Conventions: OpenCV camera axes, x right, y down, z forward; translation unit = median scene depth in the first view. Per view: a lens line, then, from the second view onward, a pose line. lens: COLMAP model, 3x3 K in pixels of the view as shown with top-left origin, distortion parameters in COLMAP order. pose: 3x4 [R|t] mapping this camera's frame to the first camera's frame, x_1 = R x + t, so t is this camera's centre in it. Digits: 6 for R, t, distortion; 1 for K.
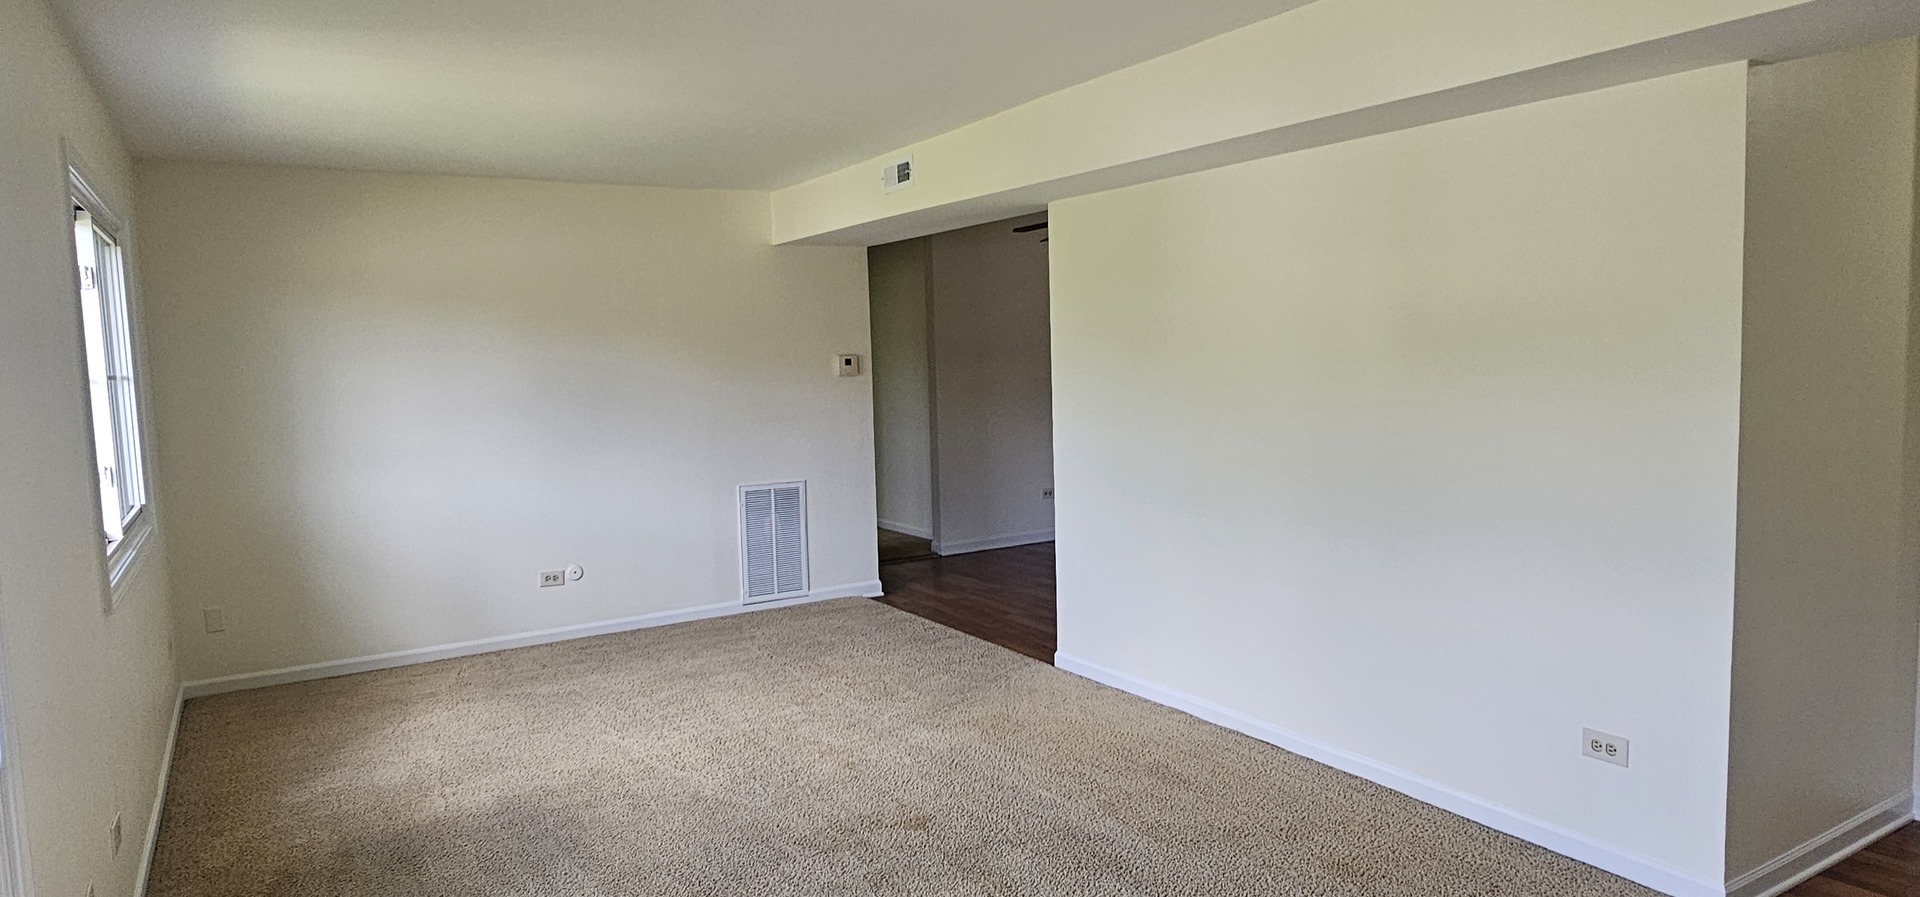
lens RADIAL K [[1151.6, 0, 960.0], [0, 1151.6, 448.5], [0, 0, 1]] dist [0.010754, 0.013240]
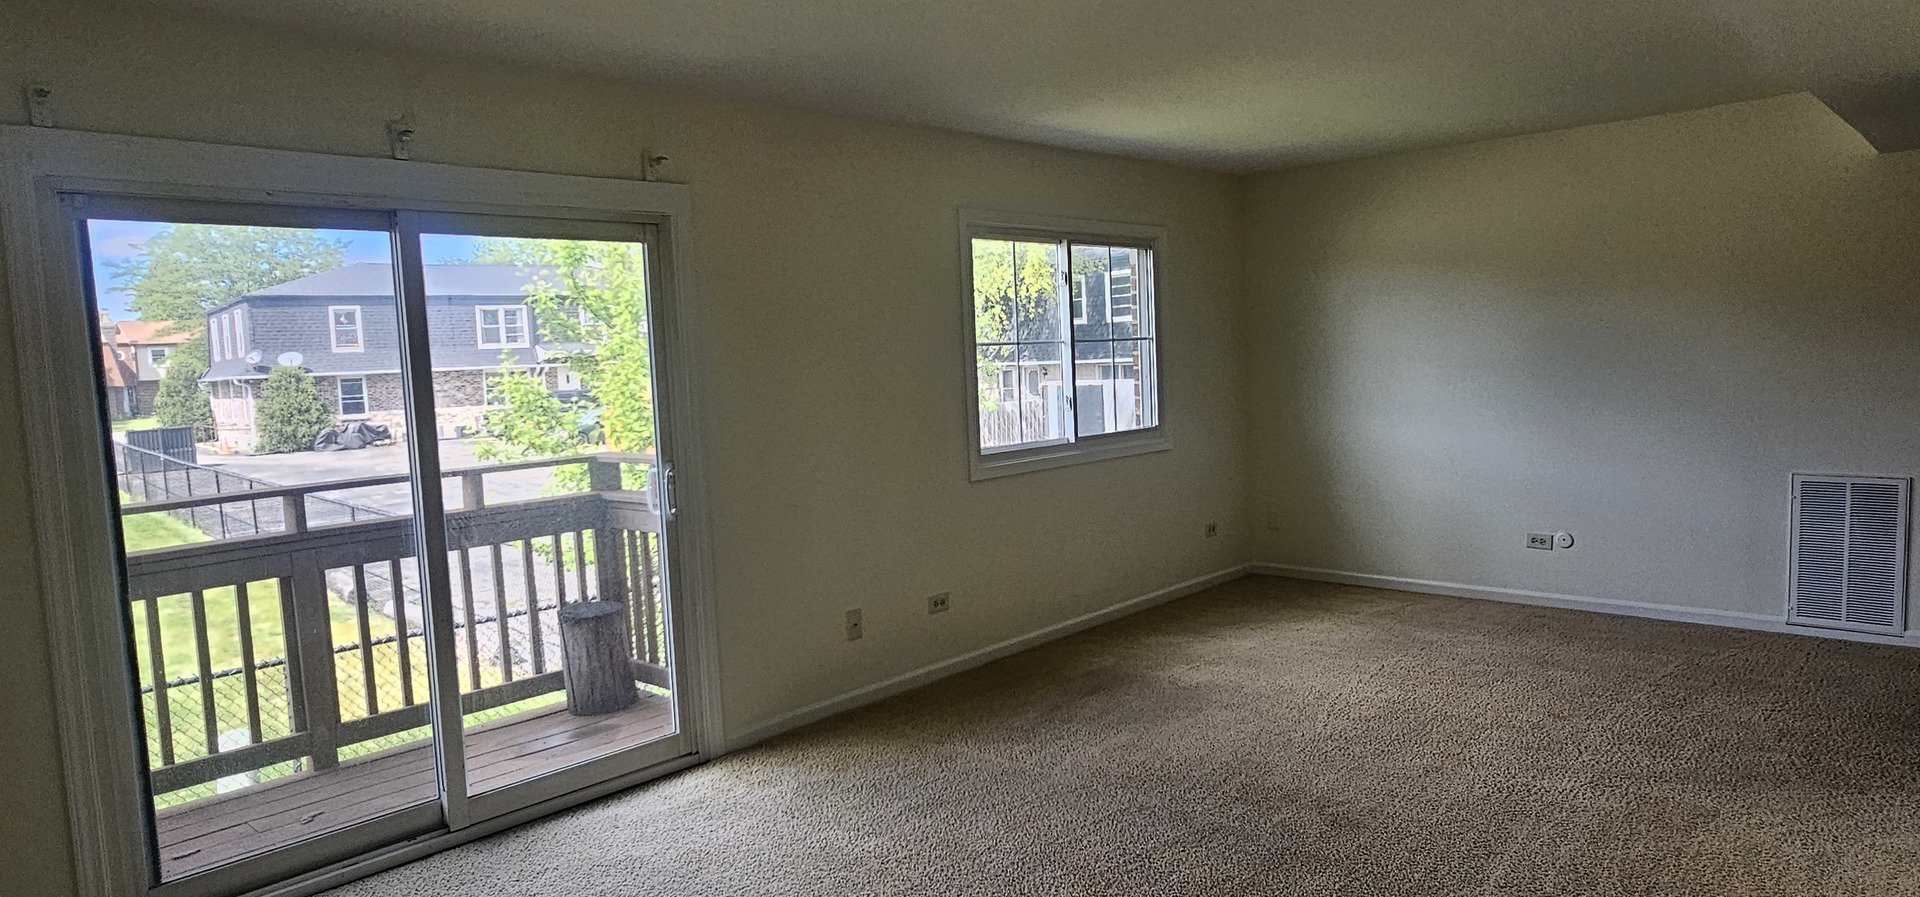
lens RADIAL K [[1151.6, 0, 960.0], [0, 1151.6, 448.5], [0, 0, 1]] dist [0.010754, 0.013240]
pose [[0.259306, 0.099834, -0.960621, 0.552787], [-0.045350, 0.994805, 0.091144, -0.040535], [0.964730, 0.019930, 0.262487, 0.314792]]
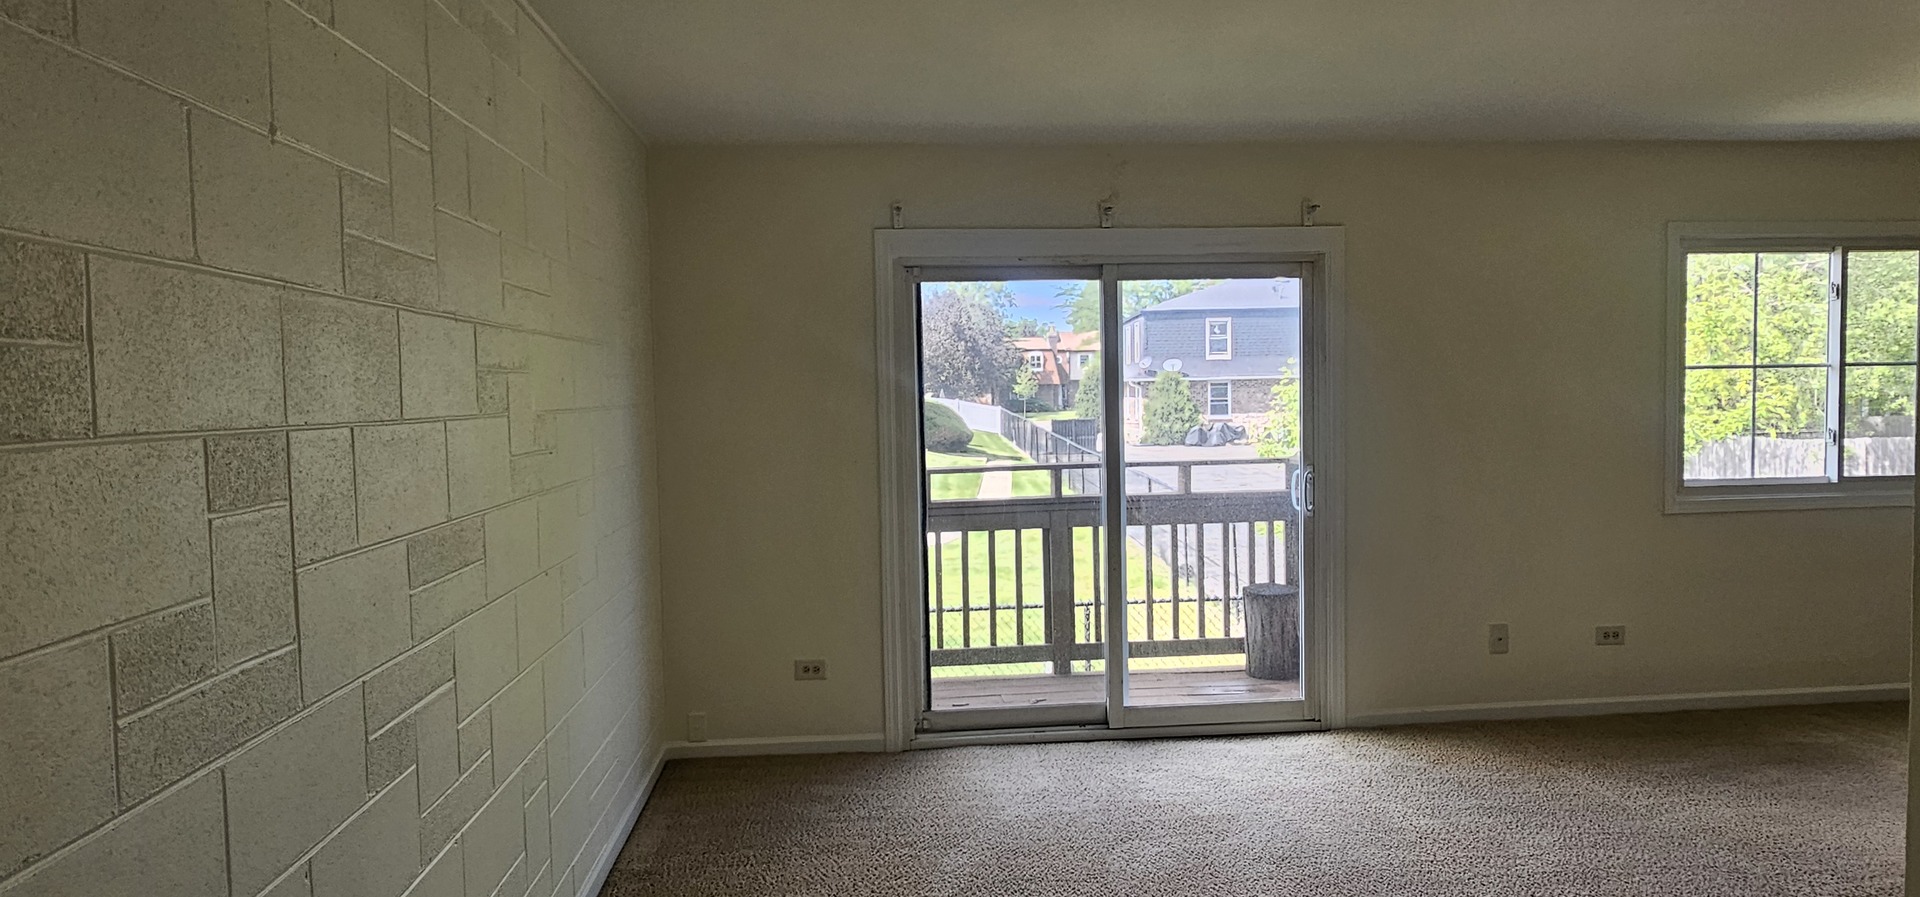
lens RADIAL K [[1151.6, 0, 960.0], [0, 1151.6, 448.5], [0, 0, 1]] dist [0.010754, 0.013240]
pose [[-0.433832, 0.086131, -0.896868, 0.695950], [-0.043978, 0.992210, 0.116560, -0.059709], [0.899920, 0.090010, -0.426664, 0.480301]]
